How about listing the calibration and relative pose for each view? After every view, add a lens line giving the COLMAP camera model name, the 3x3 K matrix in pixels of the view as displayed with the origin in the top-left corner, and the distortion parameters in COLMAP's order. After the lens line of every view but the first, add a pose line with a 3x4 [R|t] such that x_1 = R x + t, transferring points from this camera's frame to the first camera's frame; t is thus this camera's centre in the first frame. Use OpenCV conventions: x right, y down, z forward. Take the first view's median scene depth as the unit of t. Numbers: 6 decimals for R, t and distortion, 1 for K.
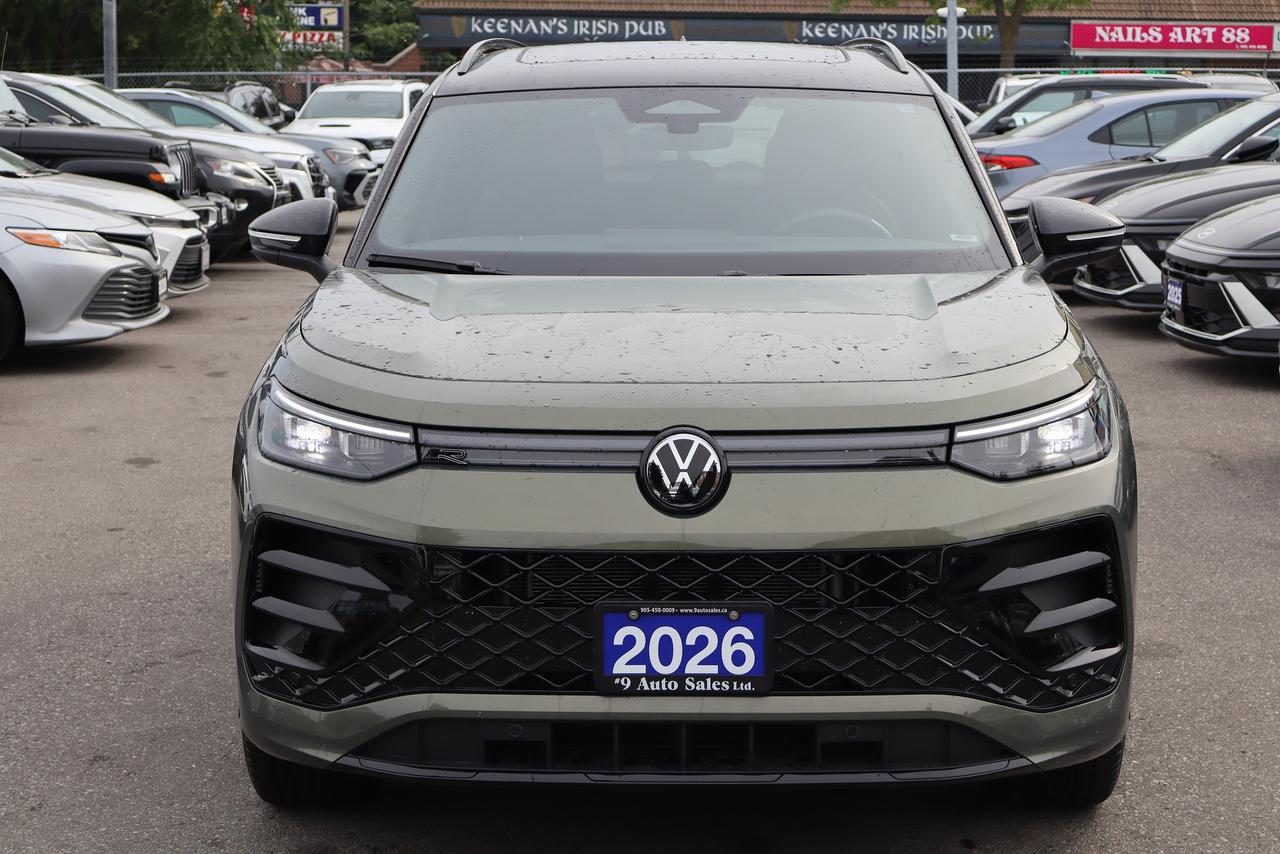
lens RADIAL K [[2633.7, 0, 640.5], [0, 2633.7, 428.8], [0, 0, 1]] dist [-0.053746, 0.000000]
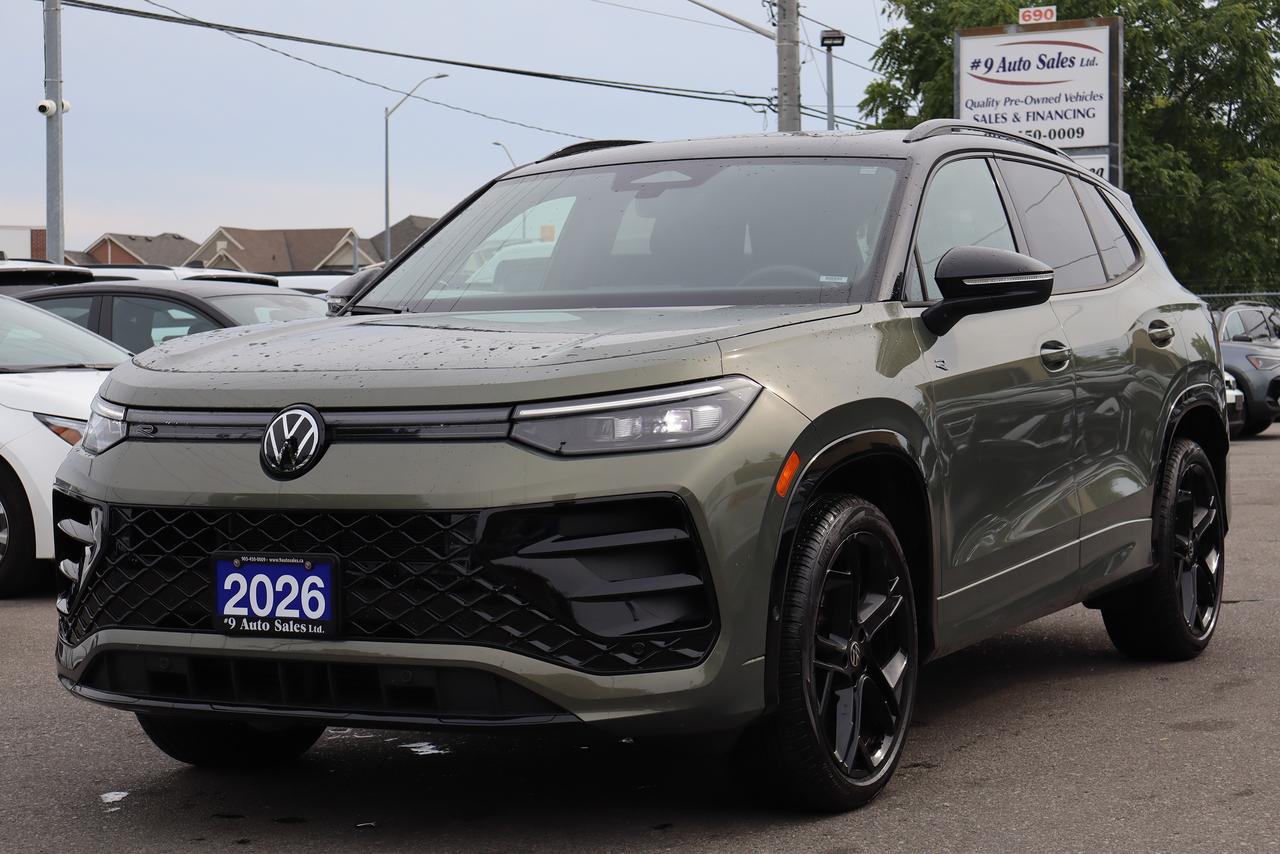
lens RADIAL K [[2633.7, 0, 642.2], [0, 2633.7, 425.2], [0, 0, 1]] dist [-0.053746, 0.000000]
pose [[0.891959, -0.000078, -0.452115, 0.675275], [-0.045150, 0.994986, -0.089247, 0.105062], [0.449855, 0.100017, 0.887483, 0.050030]]
